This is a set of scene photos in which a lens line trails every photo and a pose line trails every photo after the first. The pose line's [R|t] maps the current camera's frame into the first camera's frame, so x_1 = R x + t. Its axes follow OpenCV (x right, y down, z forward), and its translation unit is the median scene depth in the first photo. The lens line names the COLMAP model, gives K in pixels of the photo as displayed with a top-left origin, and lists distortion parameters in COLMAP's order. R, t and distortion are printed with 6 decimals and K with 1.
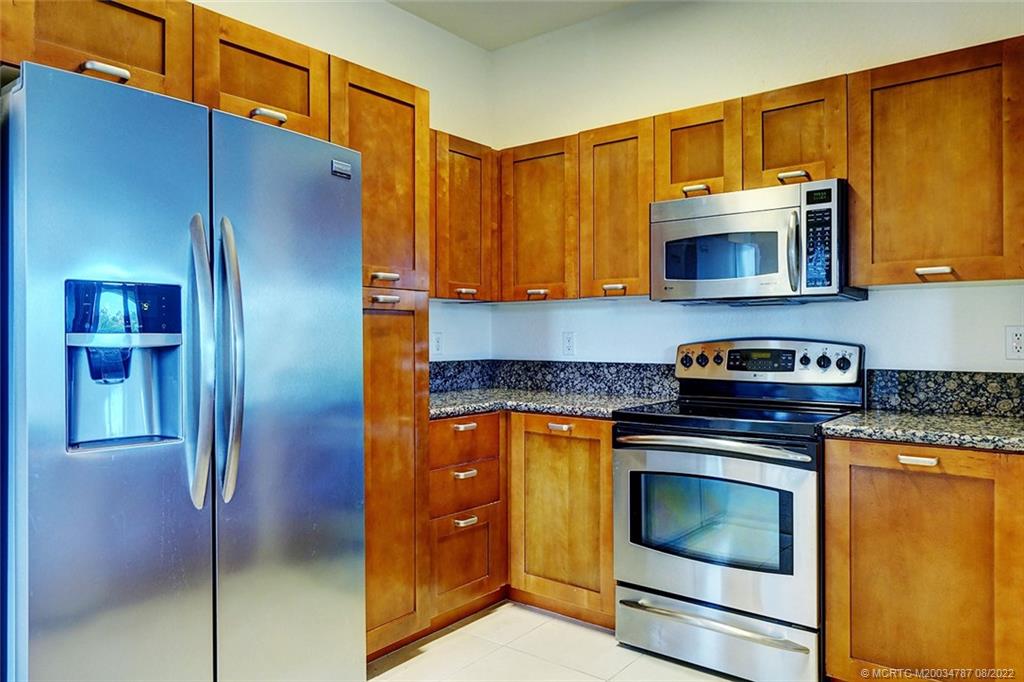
lens RADIAL K [[704.2, 0, 513.0], [0, 704.2, 333.4], [0, 0, 1]] dist [-0.000950, 0.002076]
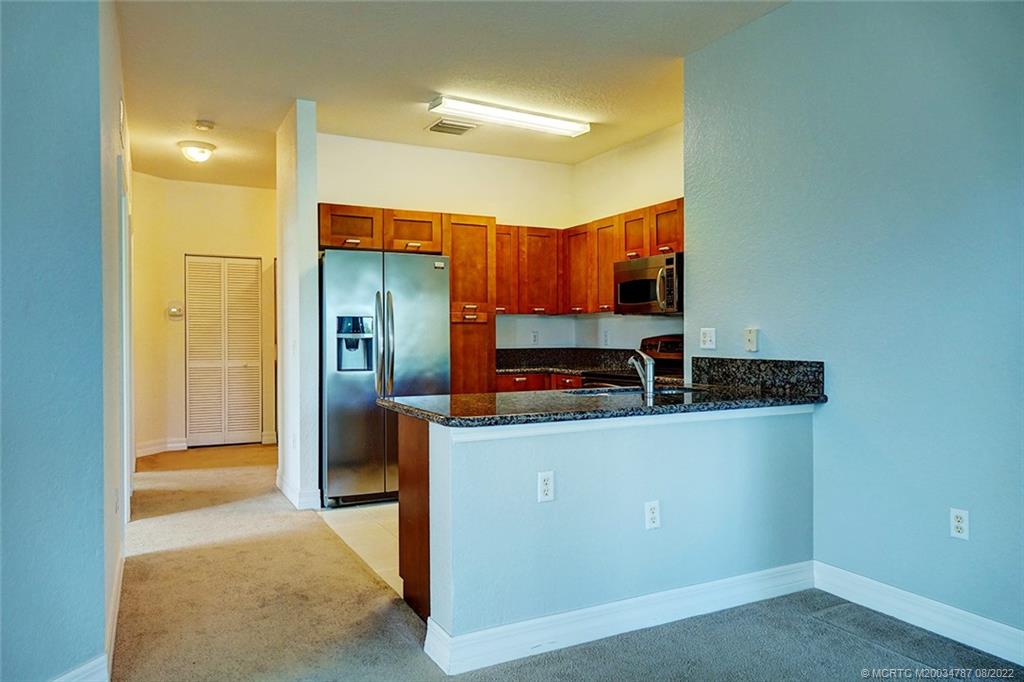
lens RADIAL K [[704.2, 0, 515.6], [0, 704.2, 331.6], [0, 0, 1]] dist [-0.000950, 0.002076]
pose [[0.909082, -0.003030, -0.416606, 0.758951], [0.003638, 0.999993, 0.000665, -0.004354], [0.416601, -0.002120, 0.909087, -0.827503]]
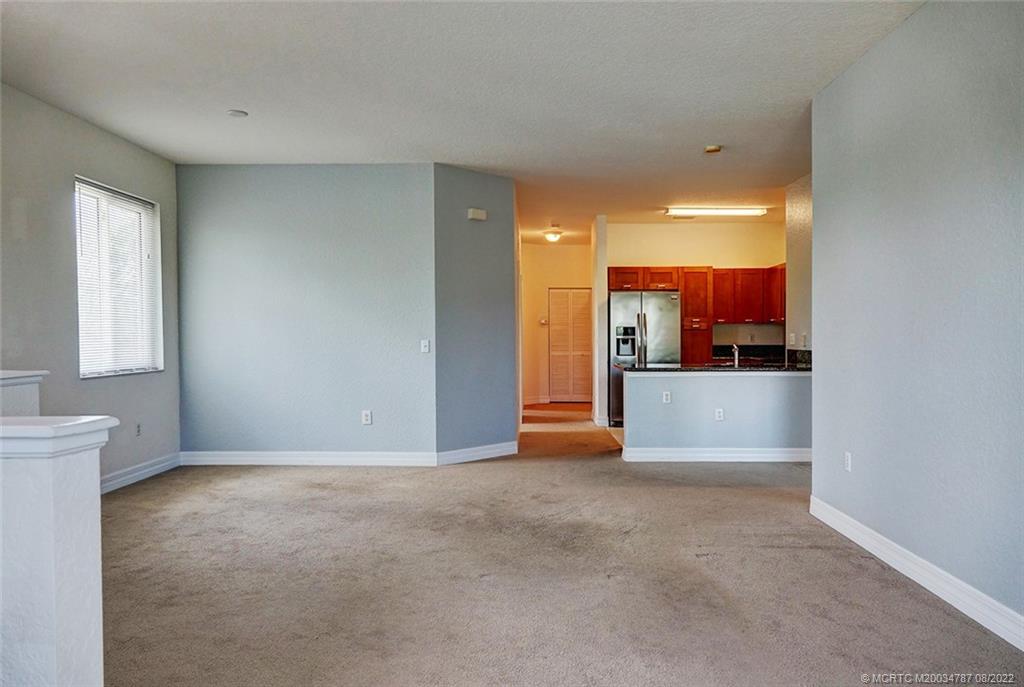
lens RADIAL K [[720.8, 0, 512.7], [0, 720.8, 339.6], [0, 0, 1]] dist [0.001160, 0.000049]
pose [[0.592325, 0.006720, -0.805671, 2.058919], [0.003662, 0.999932, 0.011033, -0.021005], [0.805691, -0.009486, 0.592261, -1.820372]]
